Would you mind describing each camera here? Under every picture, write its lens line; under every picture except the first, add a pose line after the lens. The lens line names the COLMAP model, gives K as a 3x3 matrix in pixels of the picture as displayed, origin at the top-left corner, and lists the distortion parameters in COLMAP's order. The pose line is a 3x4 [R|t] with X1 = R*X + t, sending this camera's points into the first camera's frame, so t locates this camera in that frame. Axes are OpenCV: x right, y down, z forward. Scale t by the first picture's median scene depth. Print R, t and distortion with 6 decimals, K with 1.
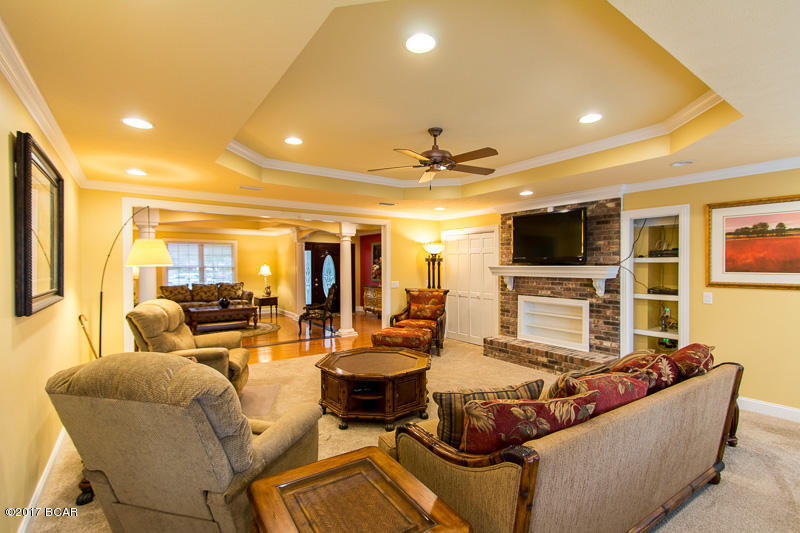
lens RADIAL K [[368.3, 0, 400.8], [0, 368.3, 268.2], [0, 0, 1]] dist [-0.010689, 0.000740]
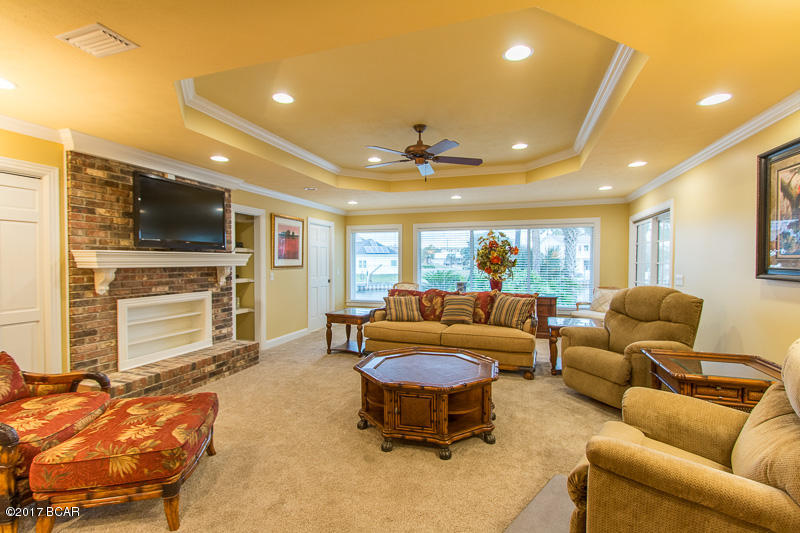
lens RADIAL K [[366.9, 0, 399.1], [0, 366.9, 268.3], [0, 0, 1]] dist [0.002959, 0.000072]
pose [[-0.587847, -0.009914, 0.808911, -0.509394], [0.013479, 0.999666, 0.022047, 0.016786], [-0.808860, 0.023863, -0.587517, 1.135563]]
